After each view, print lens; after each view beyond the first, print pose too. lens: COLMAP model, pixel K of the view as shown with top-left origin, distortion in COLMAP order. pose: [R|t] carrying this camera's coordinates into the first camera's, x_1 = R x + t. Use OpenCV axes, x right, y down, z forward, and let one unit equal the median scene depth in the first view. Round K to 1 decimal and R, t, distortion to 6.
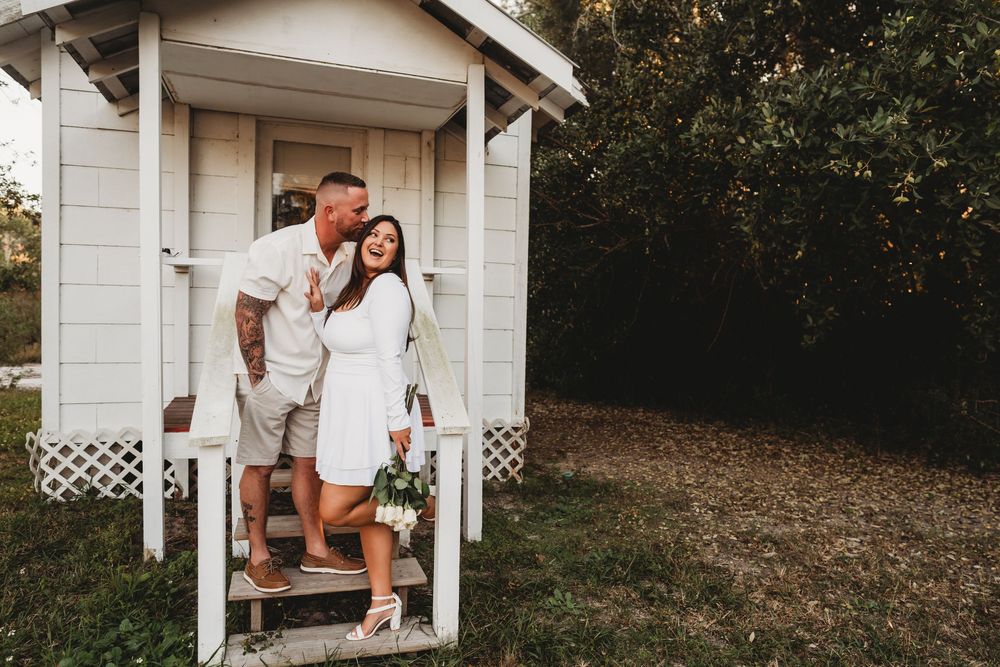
lens RADIAL K [[652.8, 0, 500.0], [0, 652.8, 333.5], [0, 0, 1]] dist [-0.039932, 0.053277]
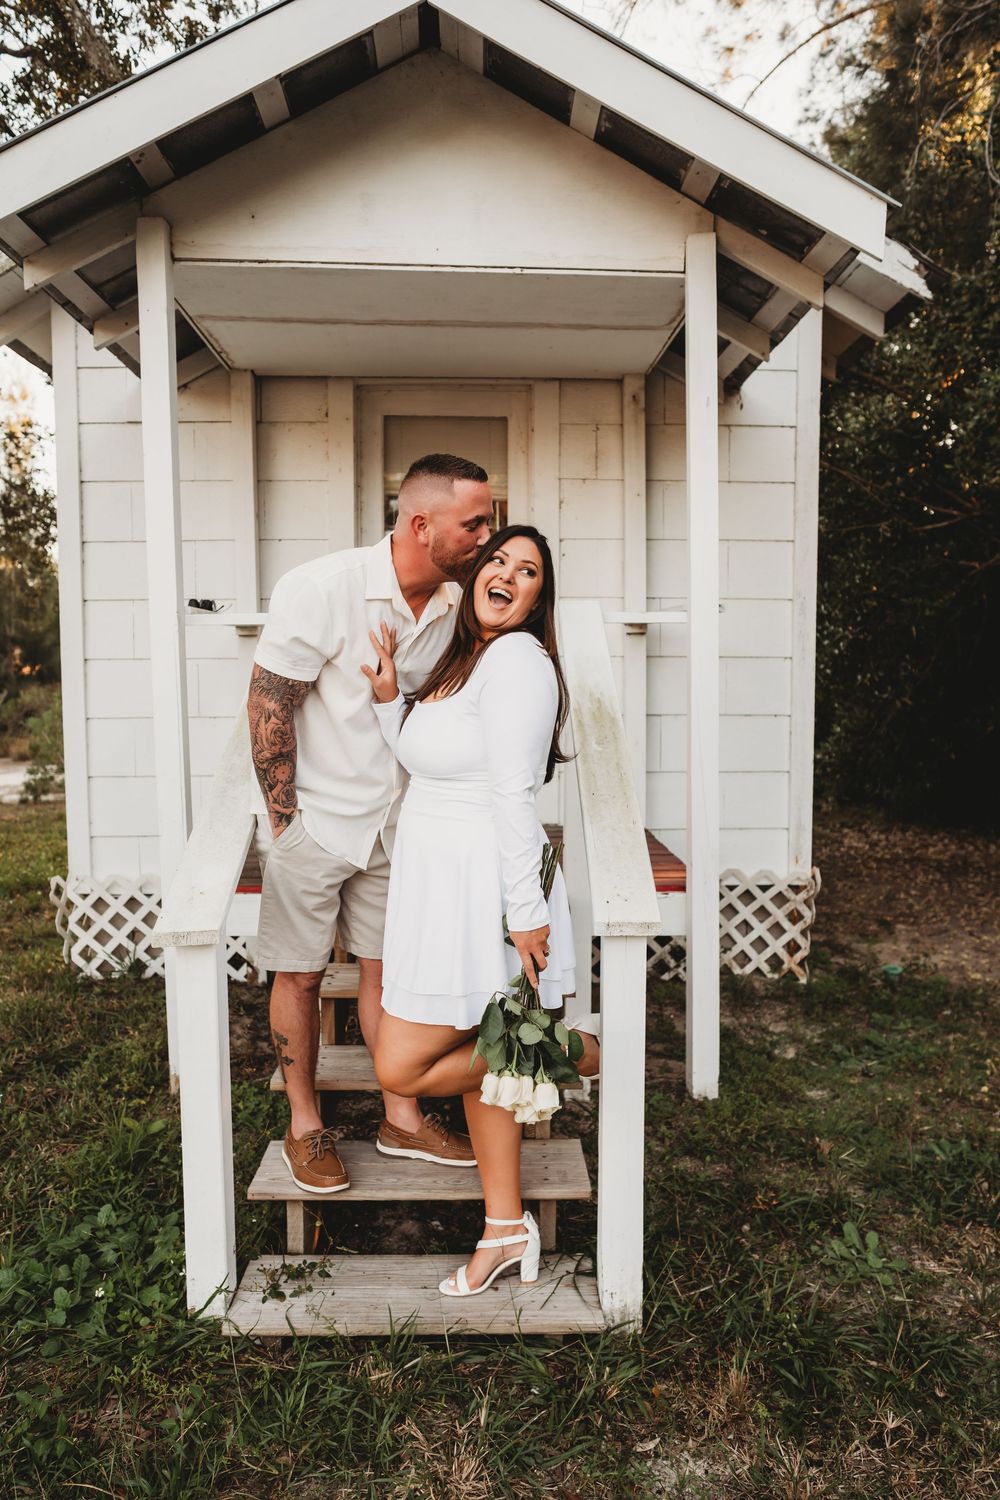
lens RADIAL K [[979.2, 0, 524.9], [0, 979.2, 748.7], [0, 0, 1]] dist [-0.039932, 0.053277]
pose [[0.961372, -0.003829, -0.275225, 0.042856], [0.014764, 0.999181, 0.037670, -0.016213], [0.274855, -0.040278, 0.960642, 0.154920]]
